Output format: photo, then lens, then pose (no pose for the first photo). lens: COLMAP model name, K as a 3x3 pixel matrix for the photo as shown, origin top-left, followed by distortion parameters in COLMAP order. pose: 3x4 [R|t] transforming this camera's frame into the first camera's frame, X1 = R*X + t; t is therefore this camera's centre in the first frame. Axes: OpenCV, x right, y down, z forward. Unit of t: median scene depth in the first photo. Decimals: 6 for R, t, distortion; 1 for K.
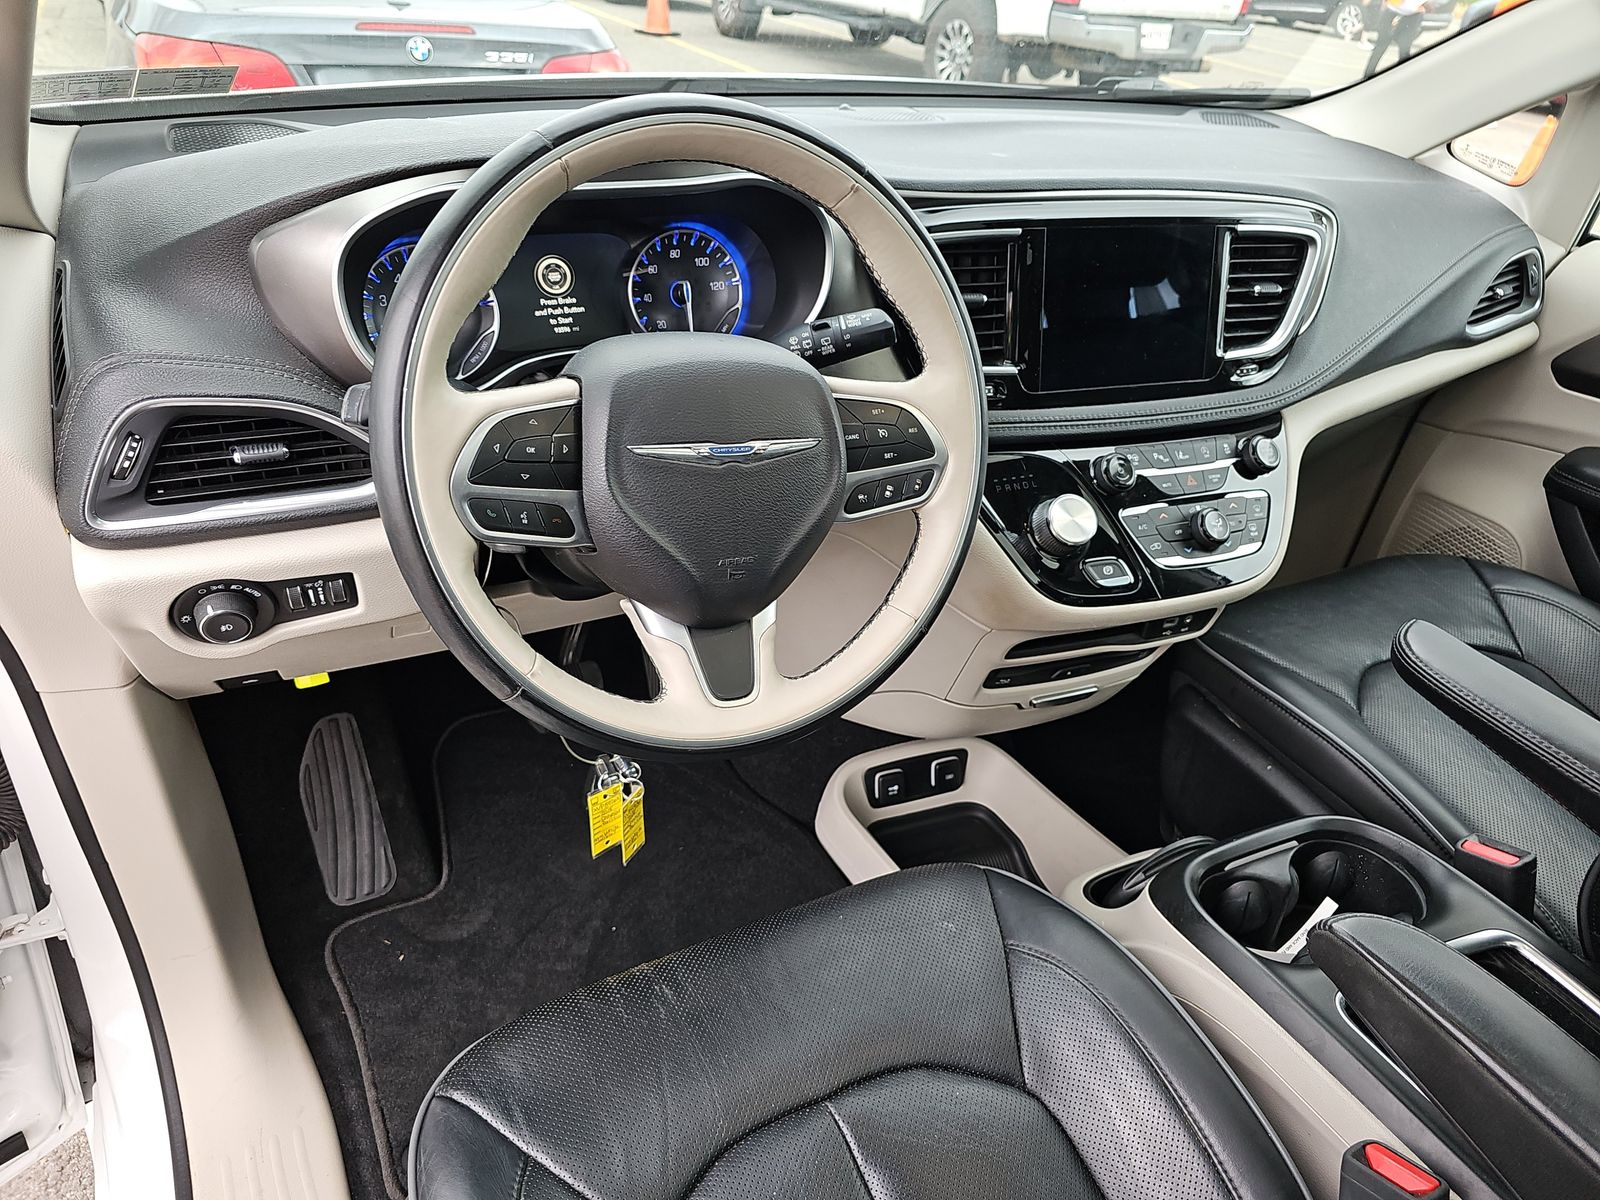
lens RADIAL K [[1079.0, 0, 783.9], [0, 1079.0, 597.7], [0, 0, 1]] dist [0.030710, -0.026826]
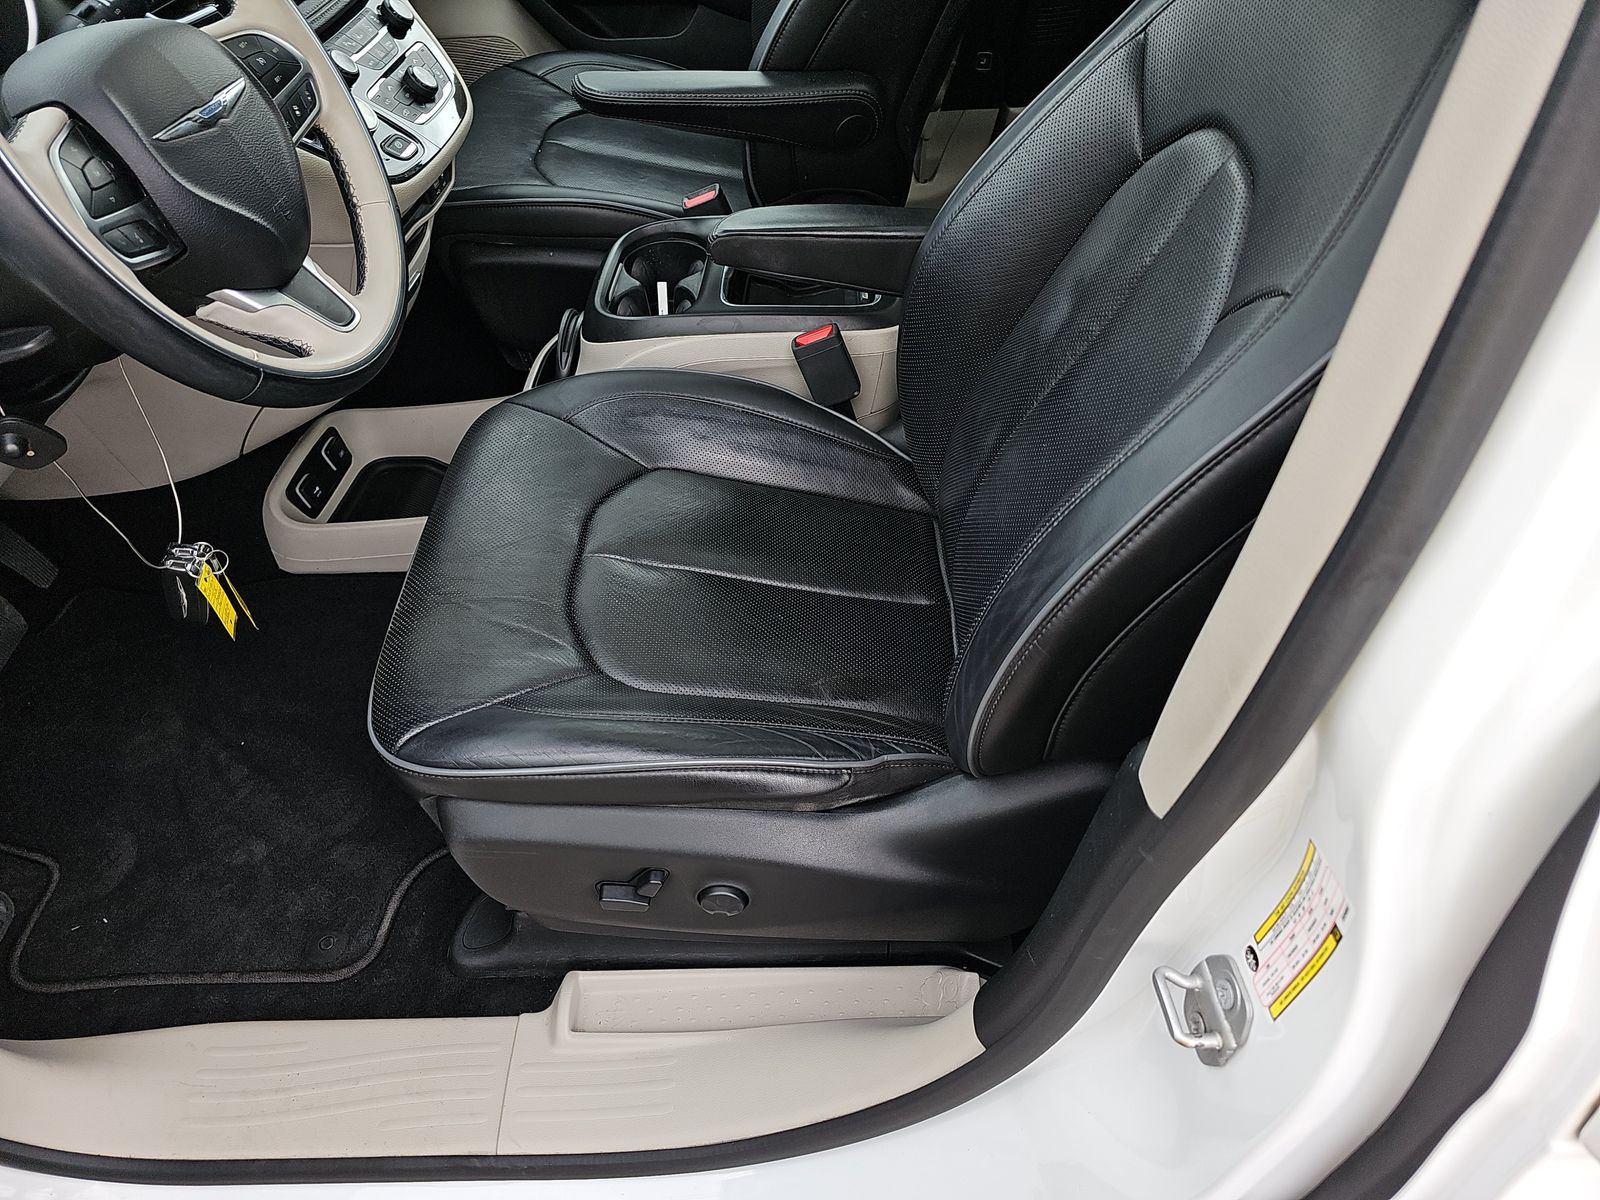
lens RADIAL K [[1079.0, 0, 803.1], [0, 1079.0, 604.1], [0, 0, 1]] dist [0.030710, -0.026826]
pose [[0.465230, -0.685774, 0.559710, -0.480484], [0.515328, 0.723934, 0.458647, 0.020031], [-0.719721, 0.075058, 0.690194, -0.104907]]
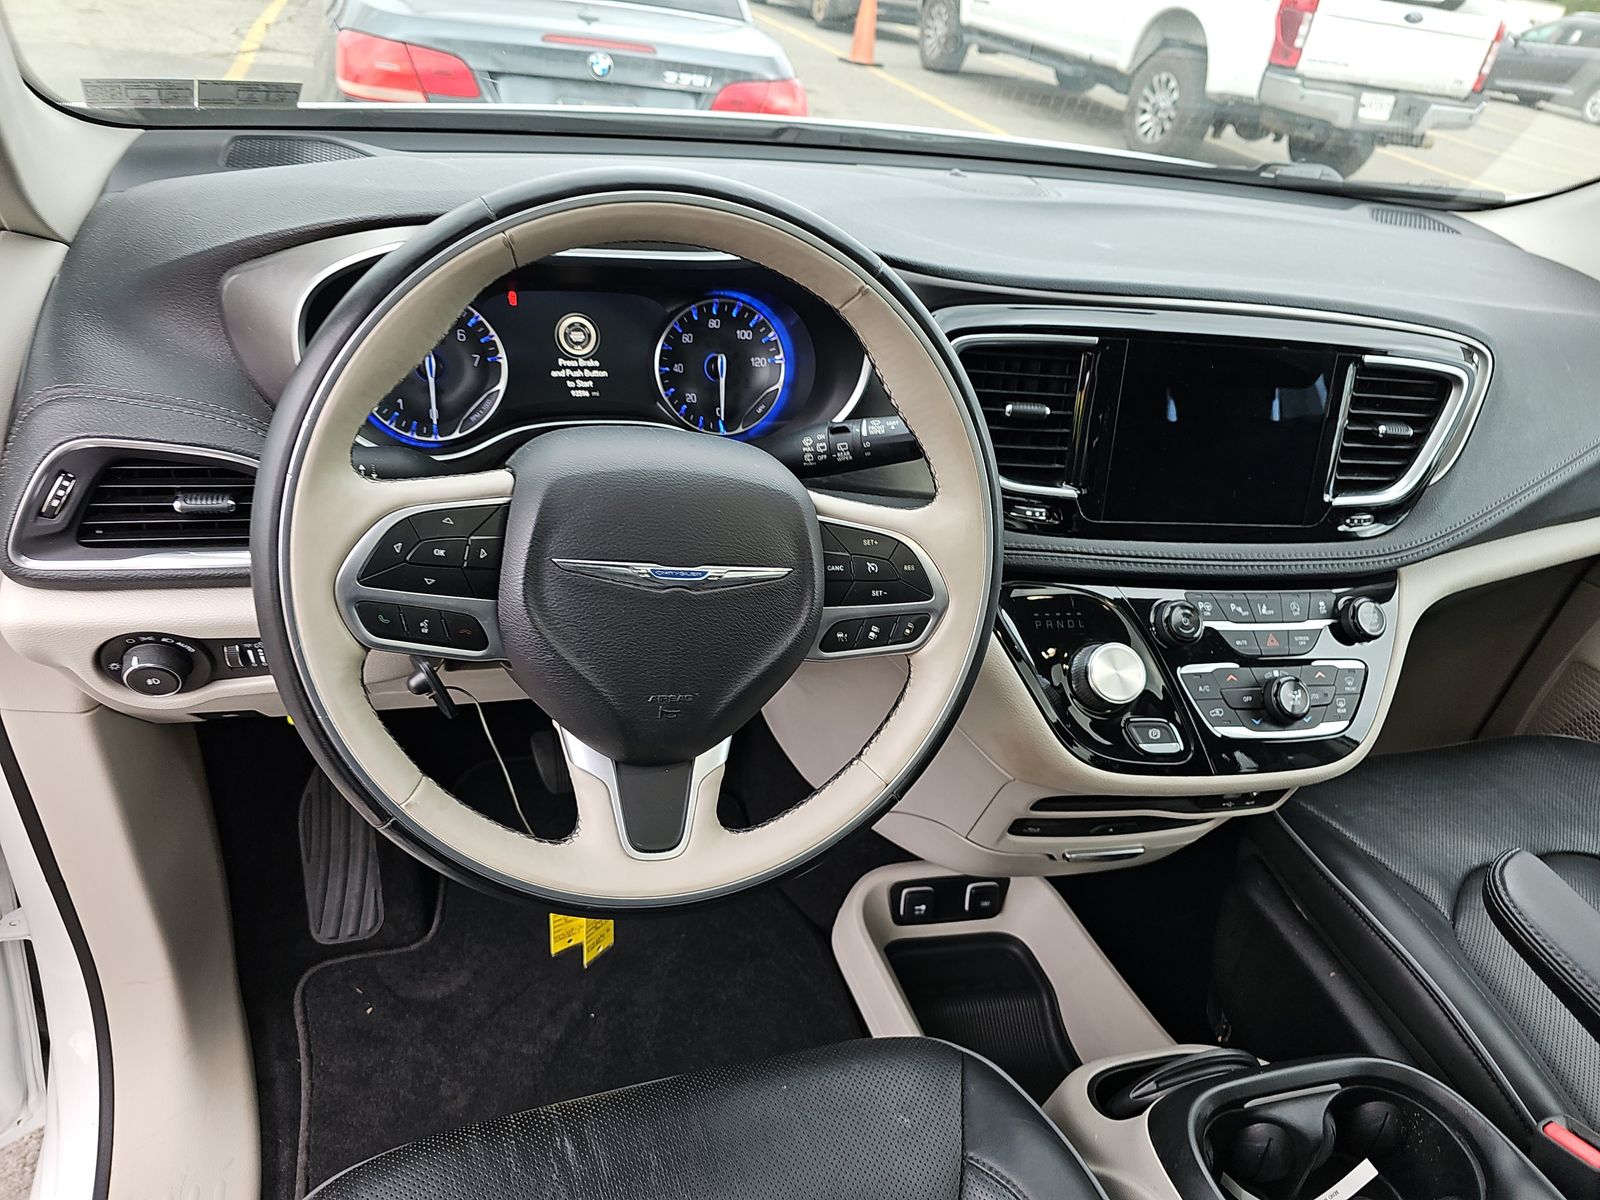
lens RADIAL K [[1079.0, 0, 803.1], [0, 1079.0, 606.8], [0, 0, 1]] dist [0.030710, -0.026826]
pose [[0.984827, 0.132692, -0.111846, 0.098980], [-0.134335, 0.990909, -0.007248, -0.077155], [0.109867, 0.022163, 0.993699, 0.096226]]
